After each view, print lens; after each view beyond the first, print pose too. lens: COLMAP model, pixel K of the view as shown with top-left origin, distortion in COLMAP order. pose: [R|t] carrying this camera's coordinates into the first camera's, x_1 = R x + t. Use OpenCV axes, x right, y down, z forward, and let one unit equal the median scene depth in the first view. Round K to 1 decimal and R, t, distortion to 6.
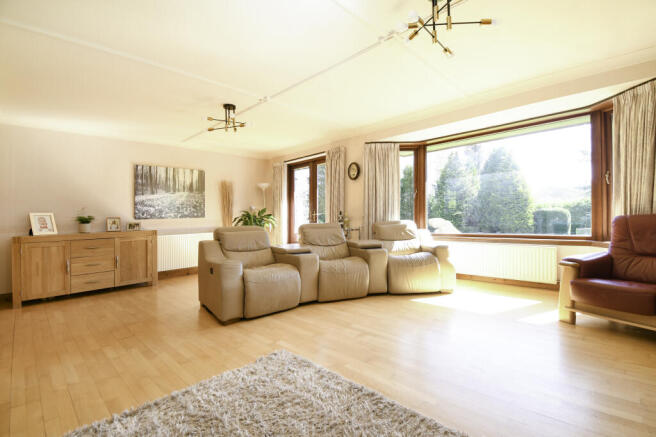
lens RADIAL K [[299.2, 0, 326.0], [0, 299.2, 222.3], [0, 0, 1]] dist [0.001299, -0.000024]
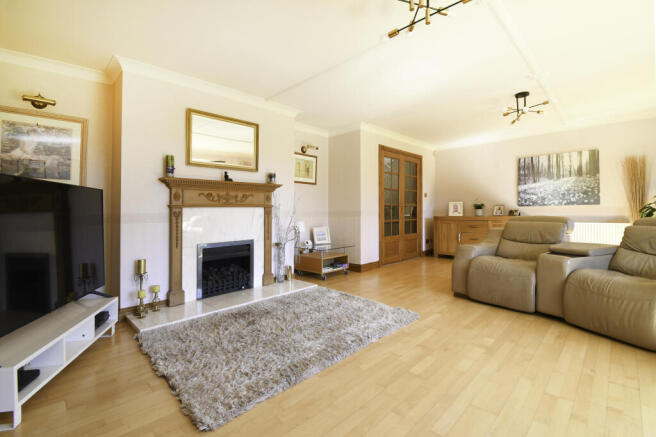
lens RADIAL K [[299.2, 0, 330.7], [0, 299.2, 202.3], [0, 0, 1]] dist [0.001299, -0.000024]
pose [[-0.011397, -0.001604, -0.999934, 0.500690], [-0.005891, 0.999981, -0.001537, -0.018603], [0.999918, 0.005873, -0.011407, 0.285874]]
